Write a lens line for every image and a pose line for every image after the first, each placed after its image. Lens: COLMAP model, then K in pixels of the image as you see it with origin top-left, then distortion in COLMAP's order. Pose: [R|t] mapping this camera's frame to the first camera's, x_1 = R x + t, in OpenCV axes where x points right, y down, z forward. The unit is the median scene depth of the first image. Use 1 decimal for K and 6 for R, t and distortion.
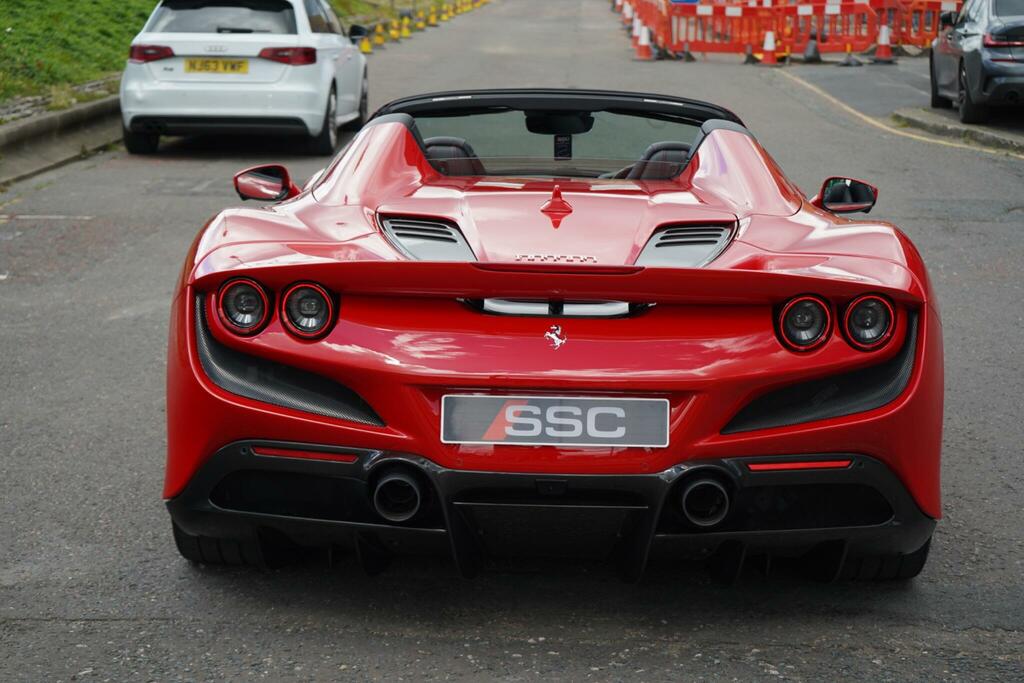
lens RADIAL K [[2173.7, 0, 487.5], [0, 2173.7, 343.1], [0, 0, 1]] dist [-0.086254, 0.640751]
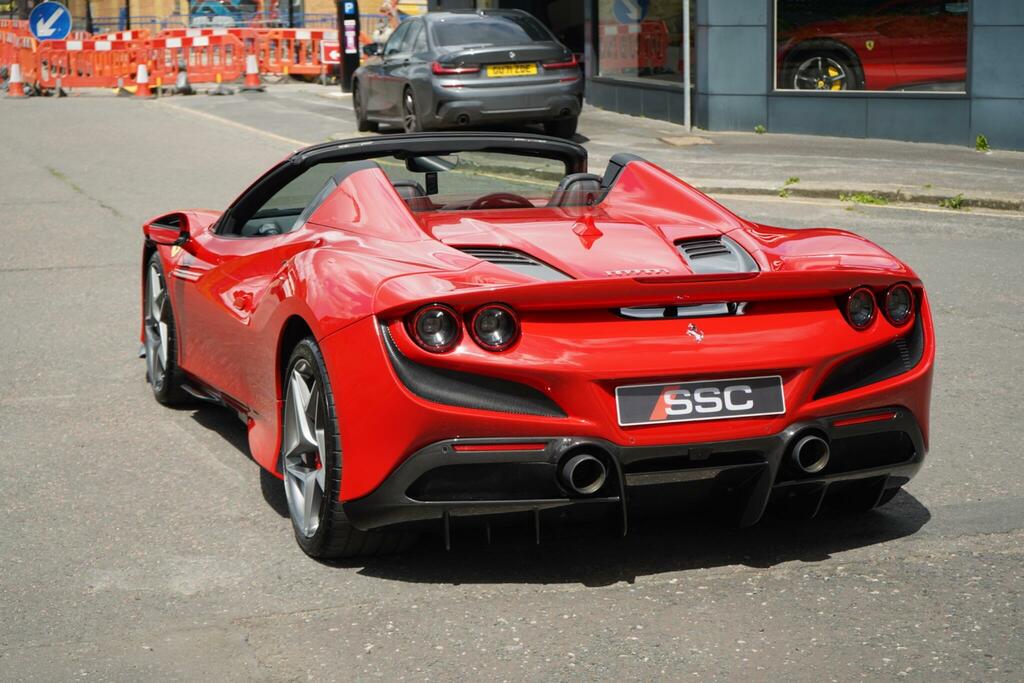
lens RADIAL K [[2173.7, 0, 487.5], [0, 2173.7, 343.1], [0, 0, 1]] dist [-0.086254, 0.640751]
pose [[0.936134, -0.075501, 0.343442, -0.437558], [0.079384, 0.996840, 0.002762, -0.008647], [-0.342566, 0.024678, 0.939170, -0.112096]]
